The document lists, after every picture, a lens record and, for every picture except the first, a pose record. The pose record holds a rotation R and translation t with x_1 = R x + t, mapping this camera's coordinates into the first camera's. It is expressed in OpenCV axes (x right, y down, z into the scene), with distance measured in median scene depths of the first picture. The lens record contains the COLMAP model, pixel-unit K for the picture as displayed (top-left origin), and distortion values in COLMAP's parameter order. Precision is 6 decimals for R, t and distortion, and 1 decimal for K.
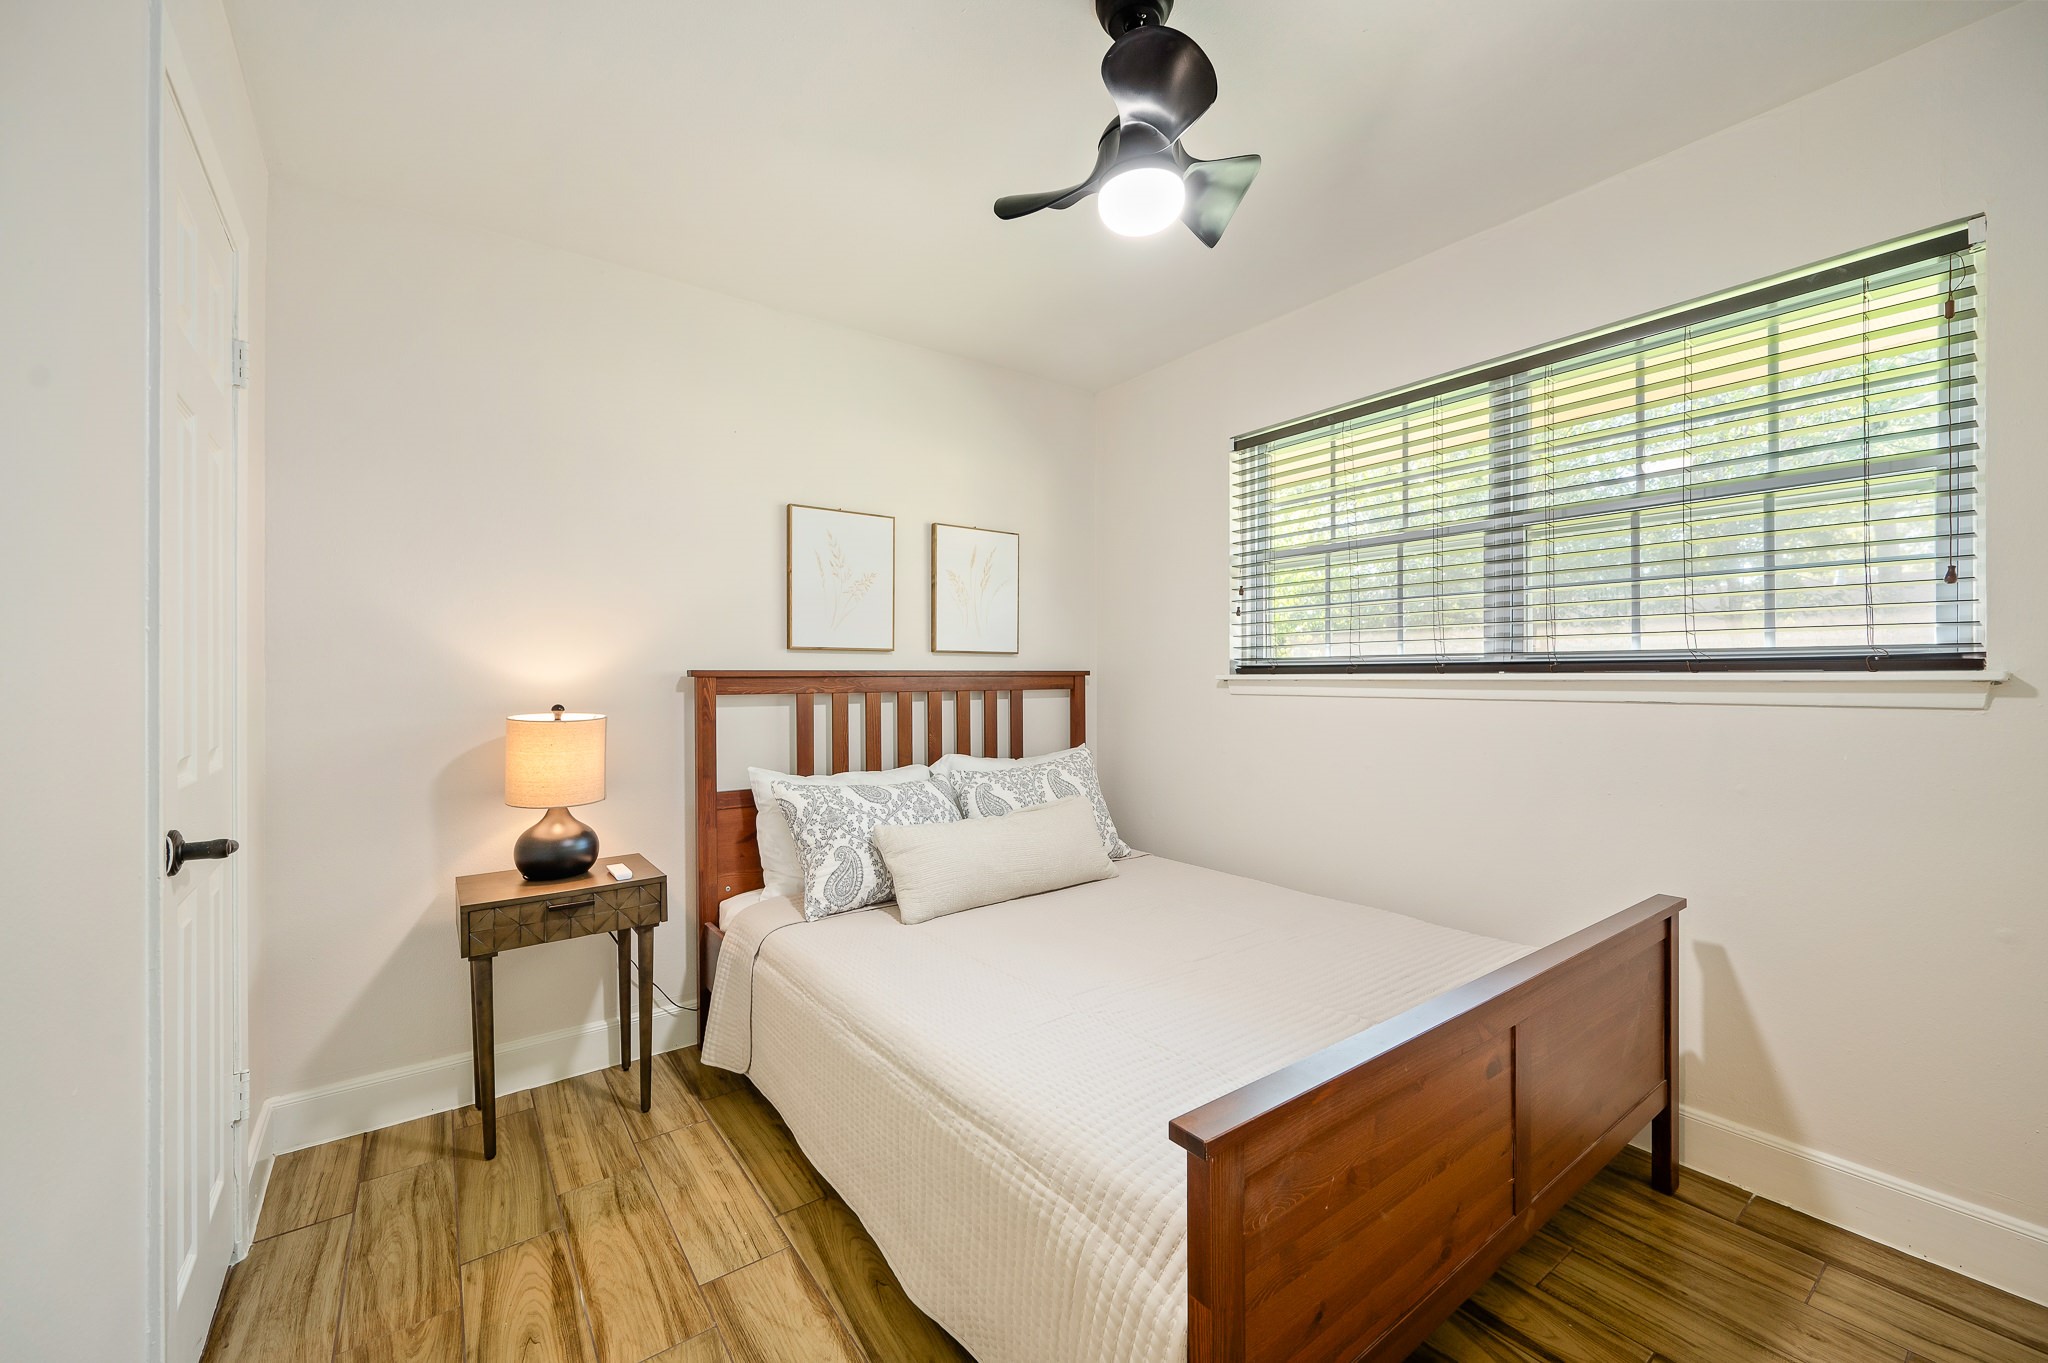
lens RADIAL K [[810.3, 0, 1034.8], [0, 810.3, 679.9], [0, 0, 1]] dist [-0.001057, -0.000090]
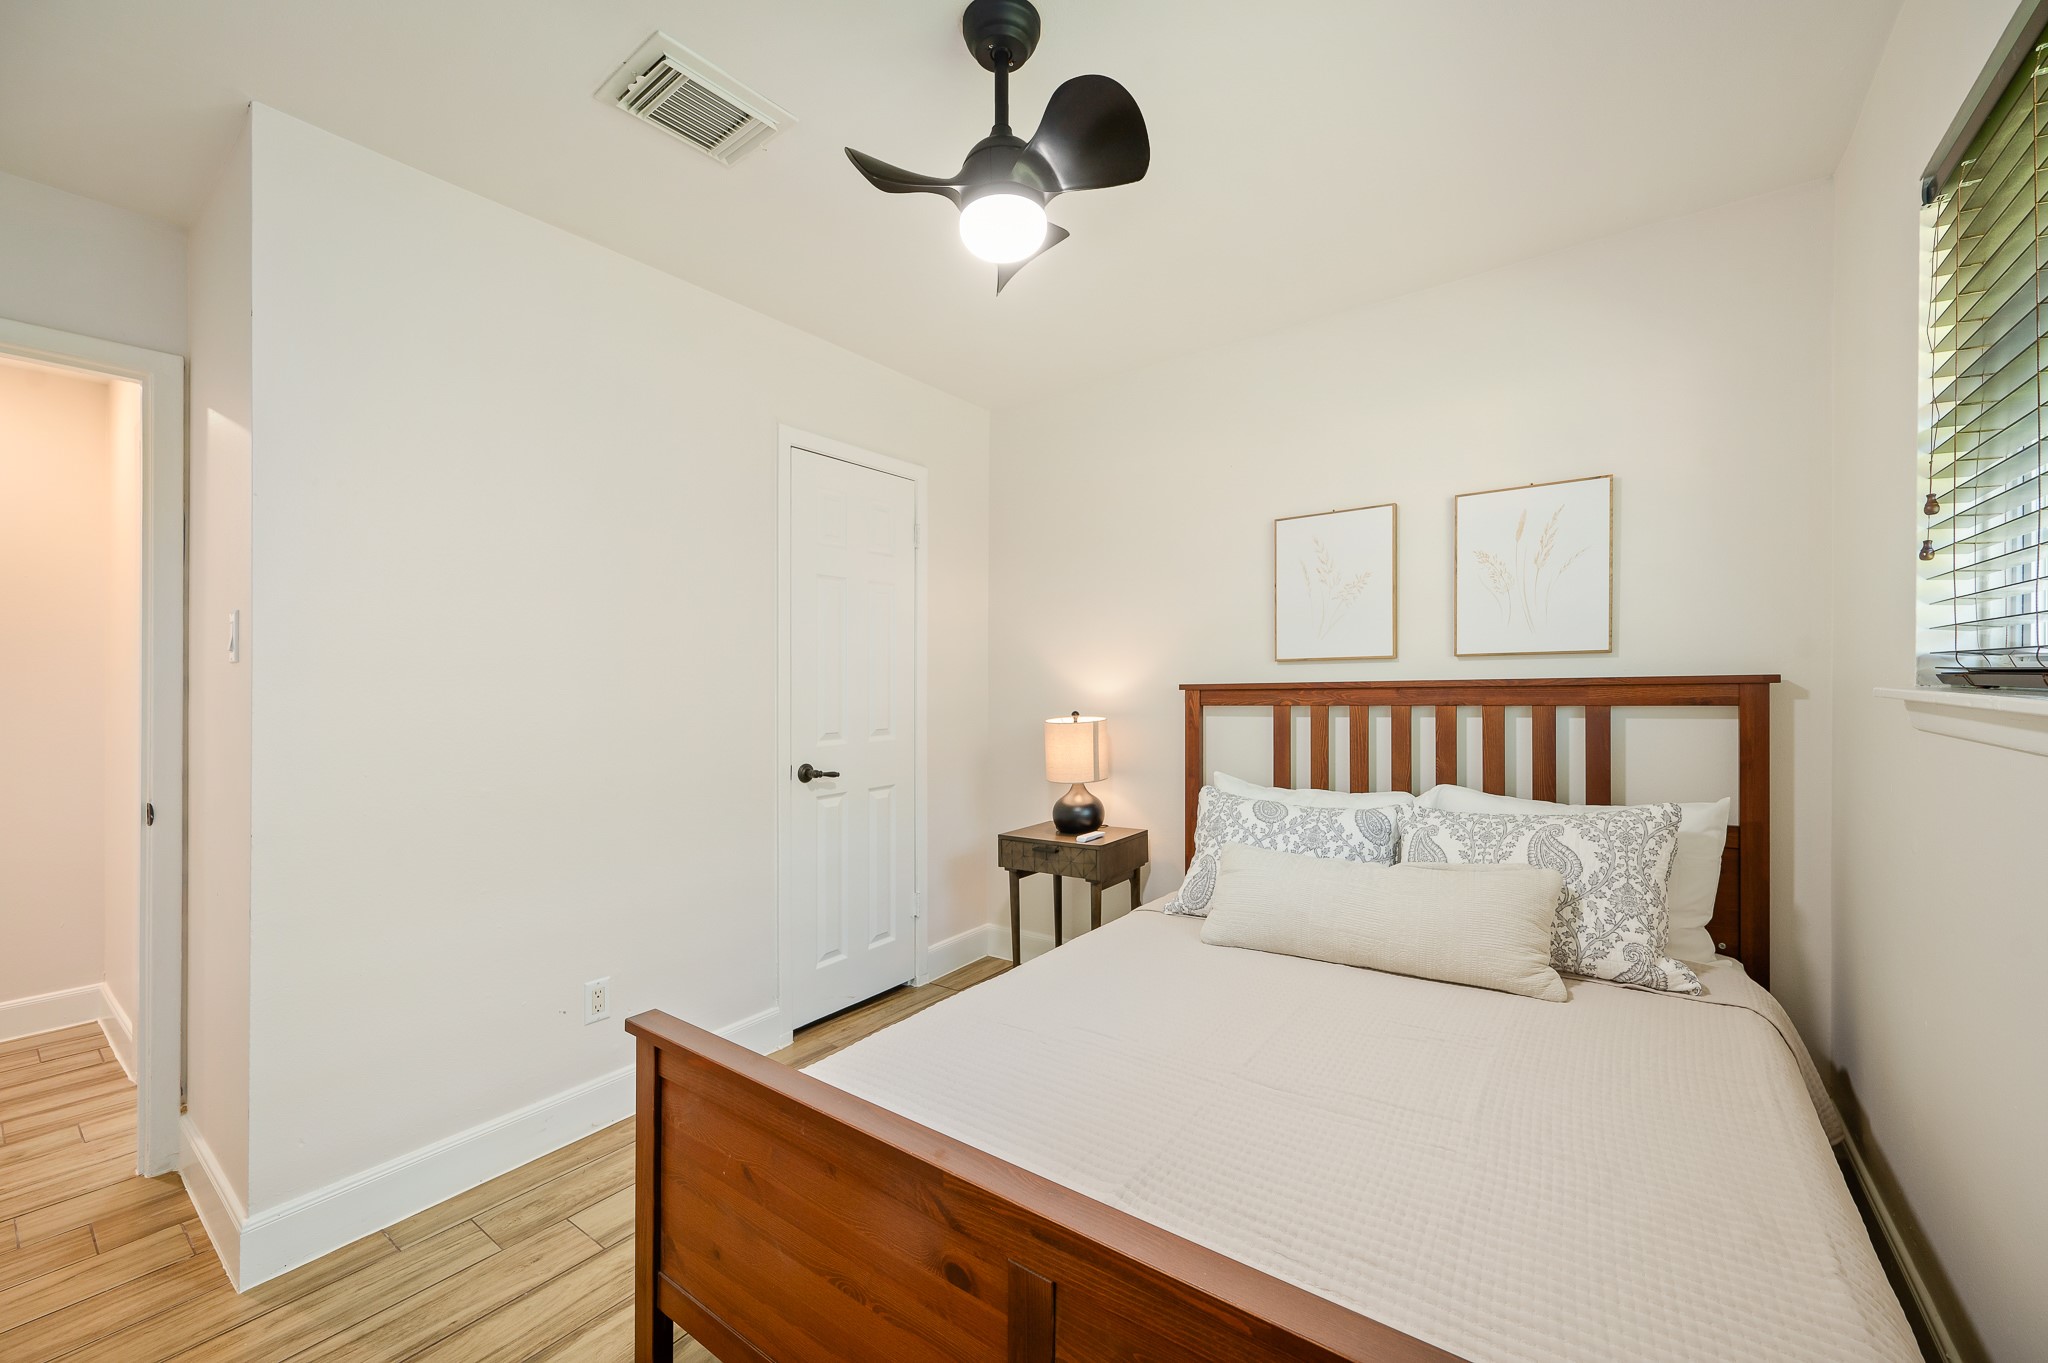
lens RADIAL K [[810.3, 0, 1034.8], [0, 810.3, 679.9], [0, 0, 1]] dist [-0.001057, -0.000090]
pose [[0.293609, -0.003562, -0.955919, 0.546478], [0.015886, 0.999873, 0.001153, -0.019560], [0.955794, -0.015524, 0.293628, 0.379575]]
